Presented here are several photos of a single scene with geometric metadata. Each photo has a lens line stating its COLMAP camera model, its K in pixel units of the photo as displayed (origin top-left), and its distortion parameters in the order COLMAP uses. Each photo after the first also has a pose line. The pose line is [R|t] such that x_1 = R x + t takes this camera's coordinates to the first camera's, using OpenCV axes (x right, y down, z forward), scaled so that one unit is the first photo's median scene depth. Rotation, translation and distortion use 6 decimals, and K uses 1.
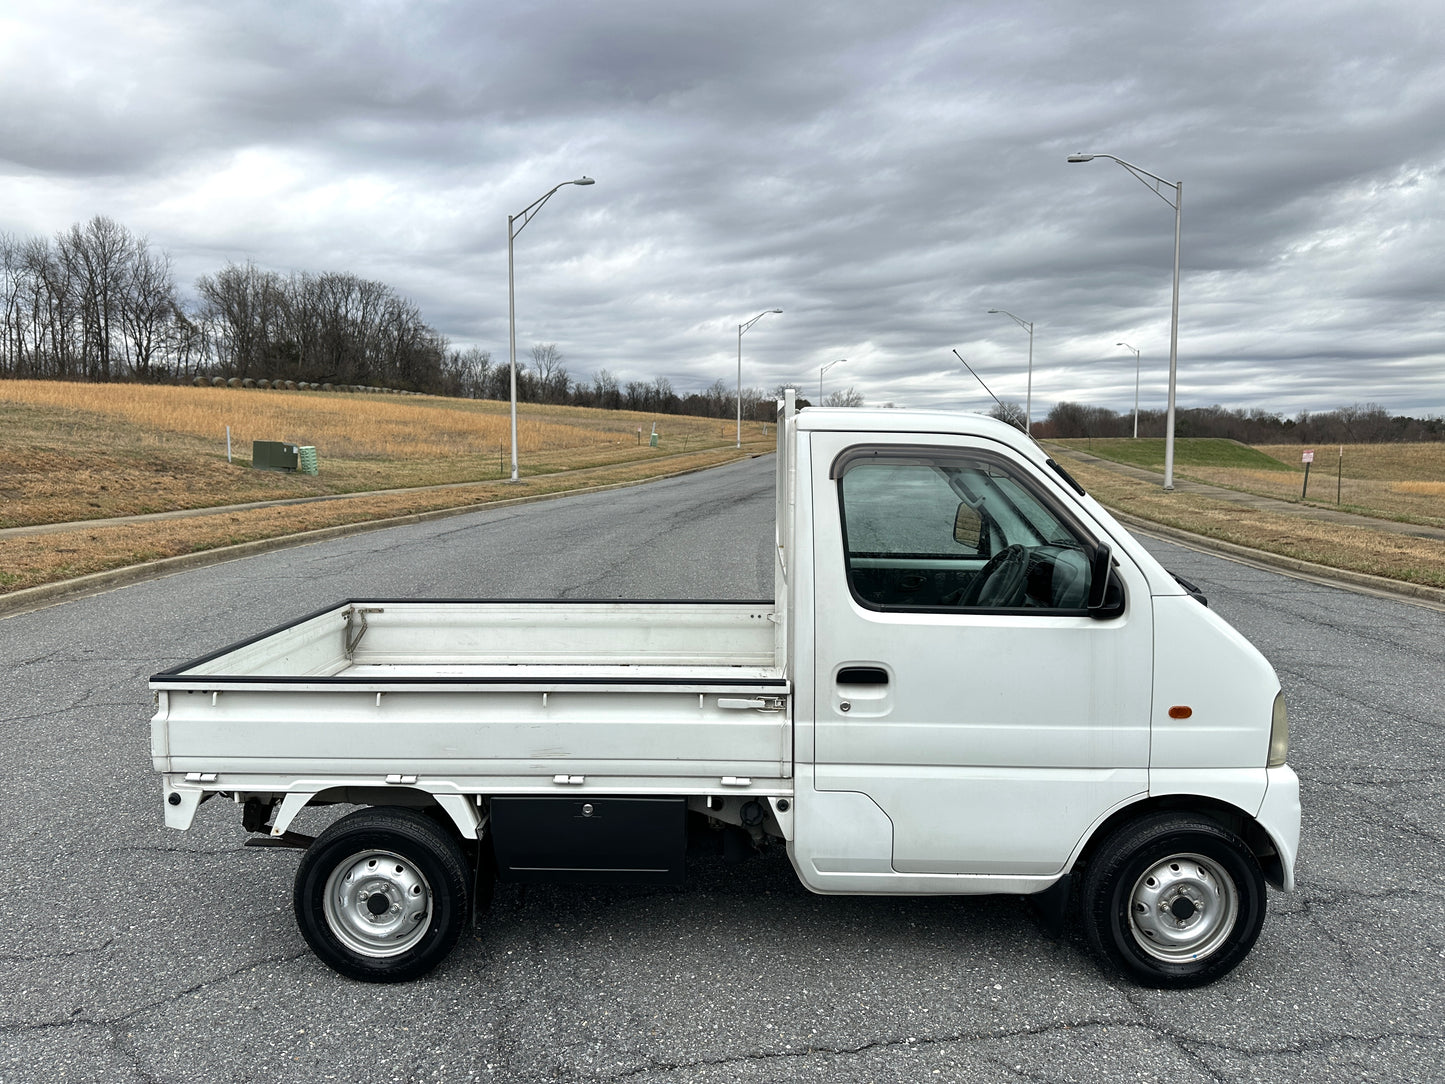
lens RADIAL K [[1010.2, 0, 720.2], [0, 1010.2, 555.9], [0, 0, 1]] dist [0.062512, -0.074992]
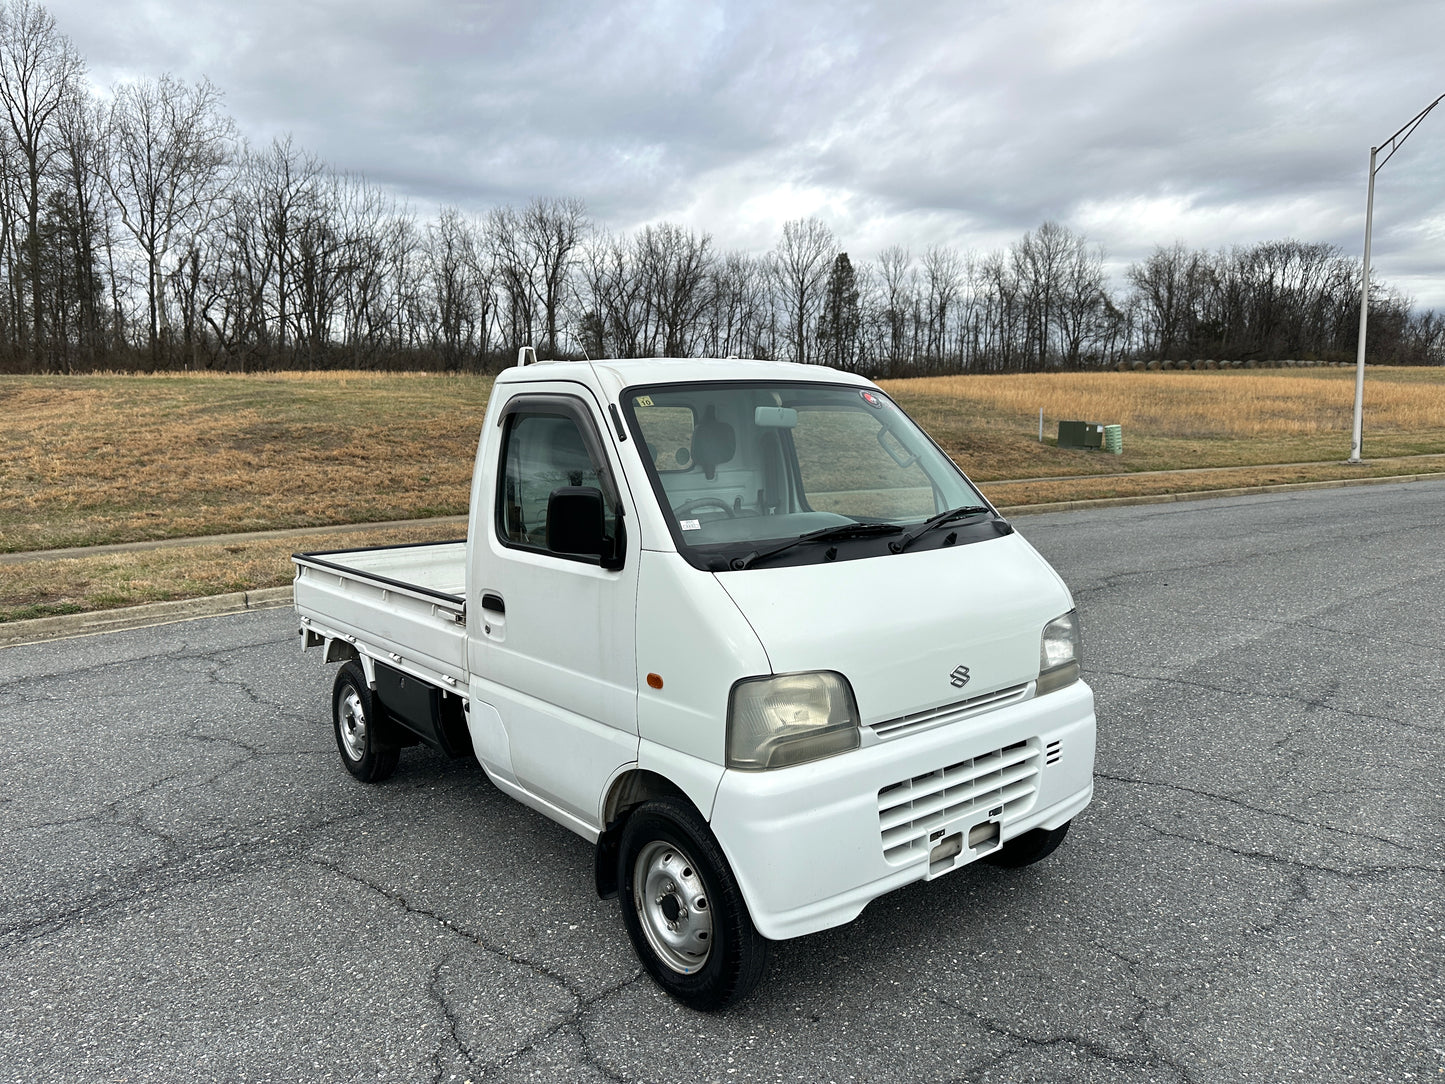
lens RADIAL K [[1008.6, 0, 714.8], [0, 1008.6, 544.3], [0, 0, 1]] dist [0.077252, -0.101994]
pose [[0.650008, 0.071867, -0.756521, 1.105837], [-0.067077, 0.997058, 0.037085, -0.003993], [0.756961, 0.026639, 0.652917, 0.437740]]
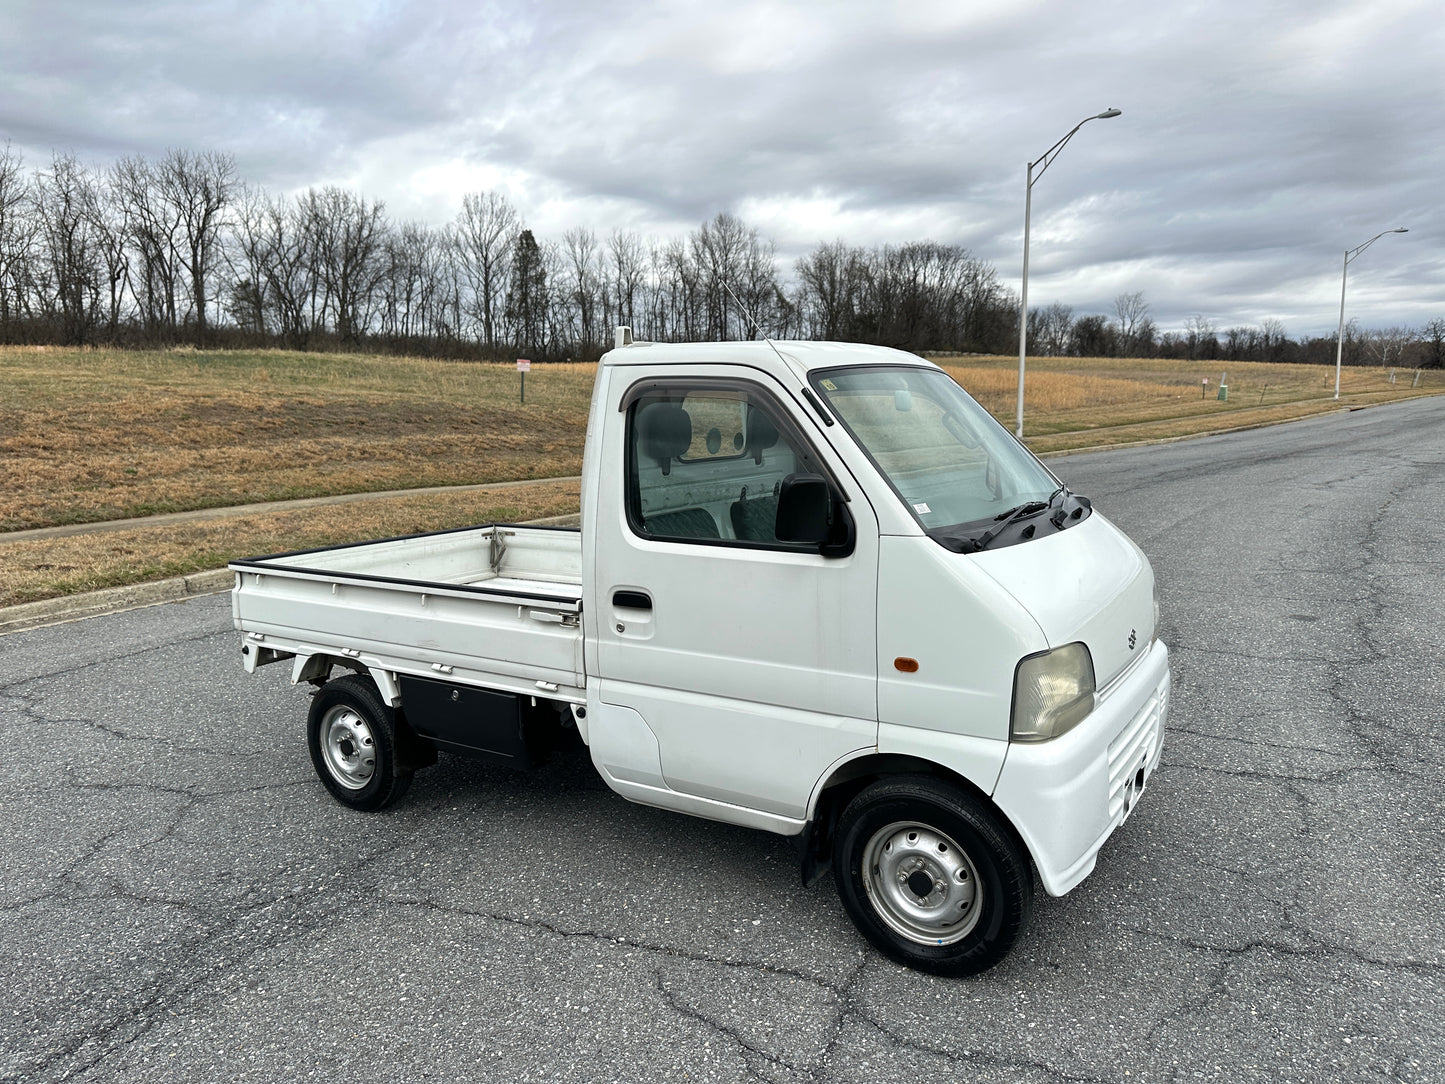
lens RADIAL K [[1010.2, 0, 720.2], [0, 1010.2, 555.9], [0, 0, 1]] dist [0.062512, -0.074992]
pose [[0.855337, 0.055052, -0.515139, 0.736287], [-0.035511, 0.998229, 0.047717, 0.018889], [0.516854, -0.022521, 0.855777, 0.141605]]
